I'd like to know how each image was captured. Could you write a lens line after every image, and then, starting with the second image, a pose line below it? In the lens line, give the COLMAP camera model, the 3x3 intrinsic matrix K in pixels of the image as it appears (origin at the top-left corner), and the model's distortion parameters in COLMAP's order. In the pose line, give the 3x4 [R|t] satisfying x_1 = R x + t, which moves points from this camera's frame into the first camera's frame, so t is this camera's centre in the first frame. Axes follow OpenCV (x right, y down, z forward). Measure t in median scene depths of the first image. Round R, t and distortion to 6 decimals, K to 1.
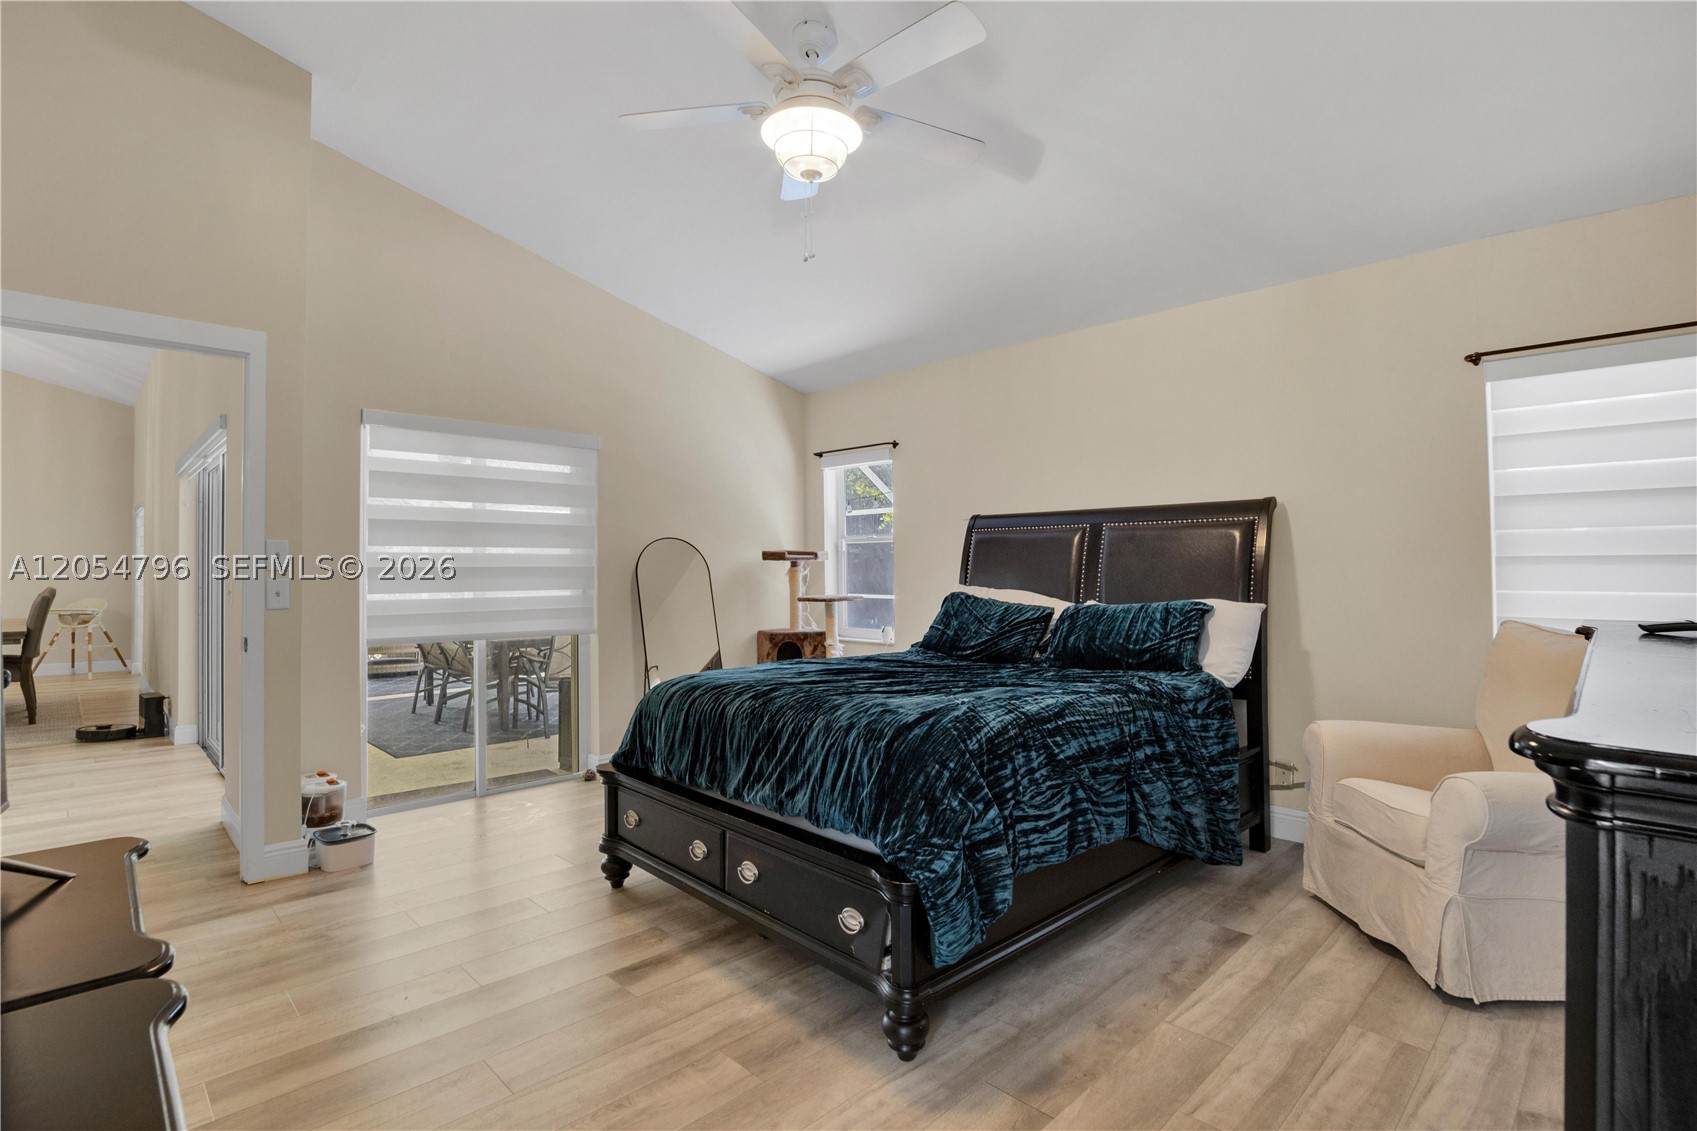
lens RADIAL K [[816.6, 0, 850.1], [0, 816.6, 561.4], [0, 0, 1]] dist [-0.034098, 0.003883]
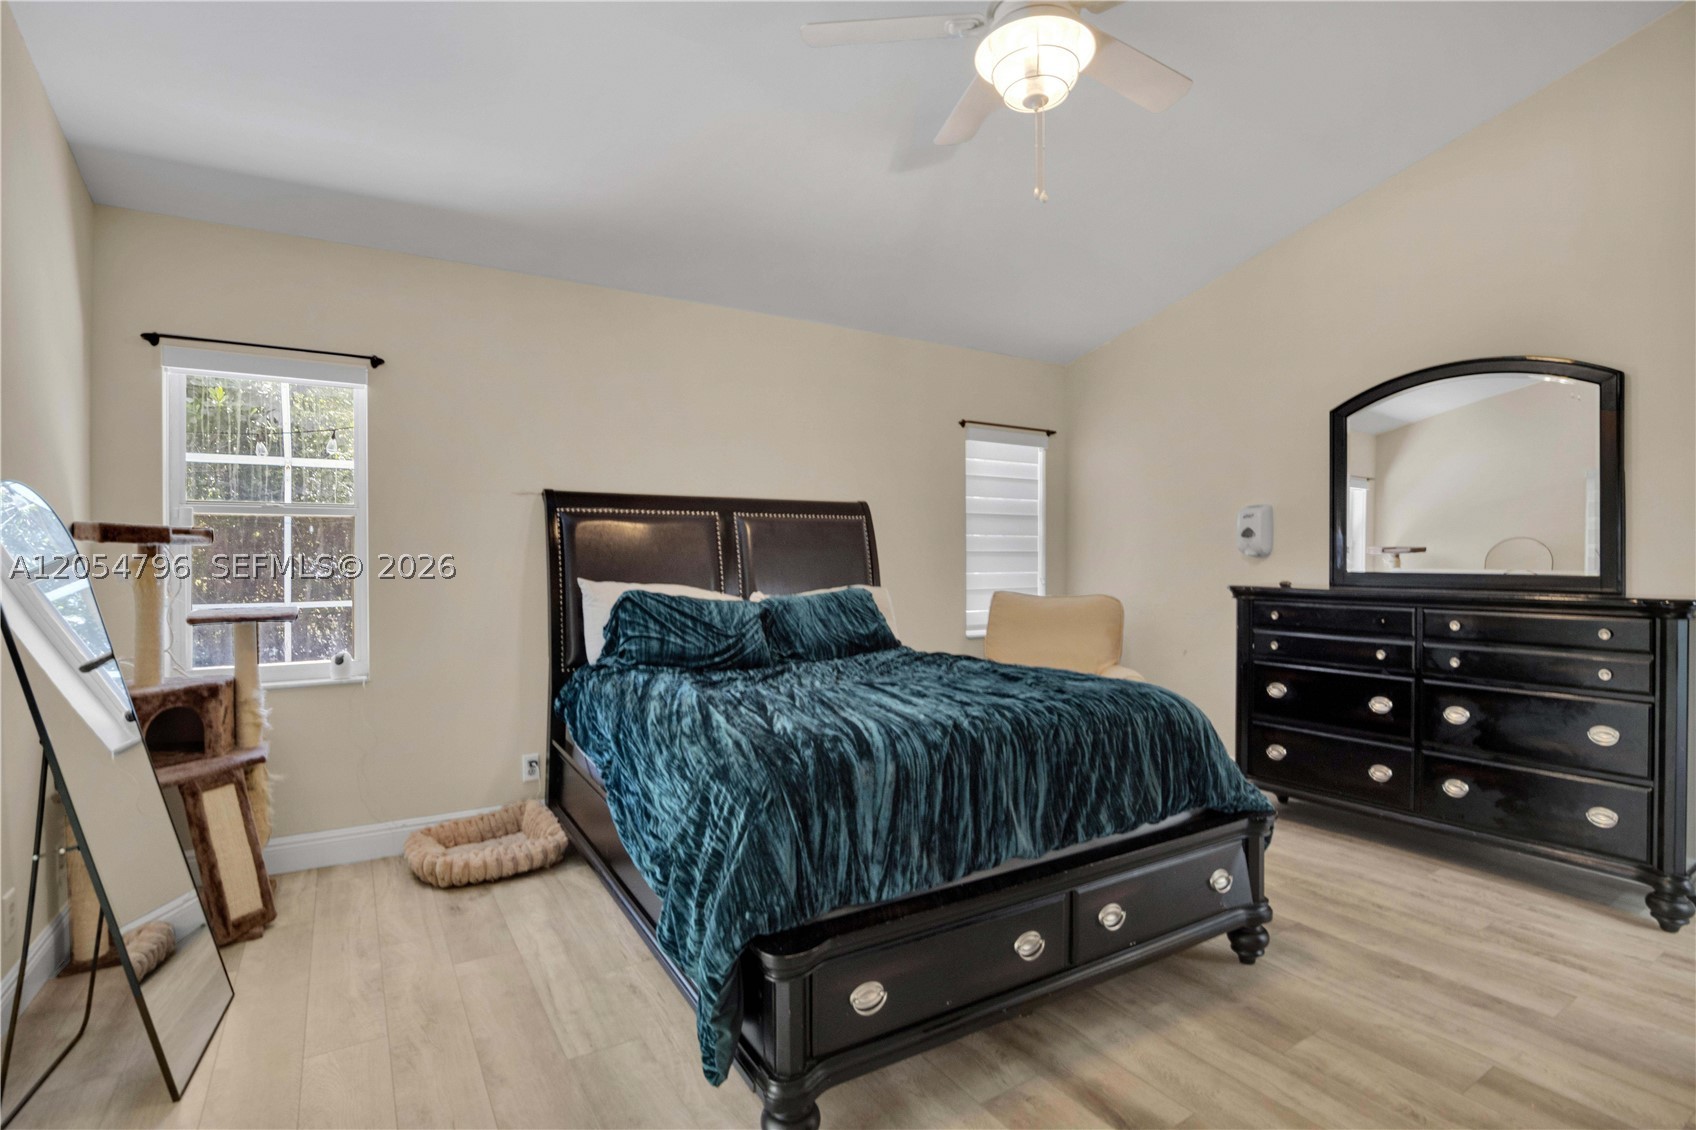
lens RADIAL K [[816.1, 0, 856.4], [0, 816.1, 563.7], [0, 0, 1]] dist [-0.034098, 0.003883]
pose [[0.213417, -0.008741, 0.976922, -0.948927], [-0.007096, 0.999920, 0.010497, 0.004173], [-0.976936, -0.009172, 0.213337, 1.018291]]
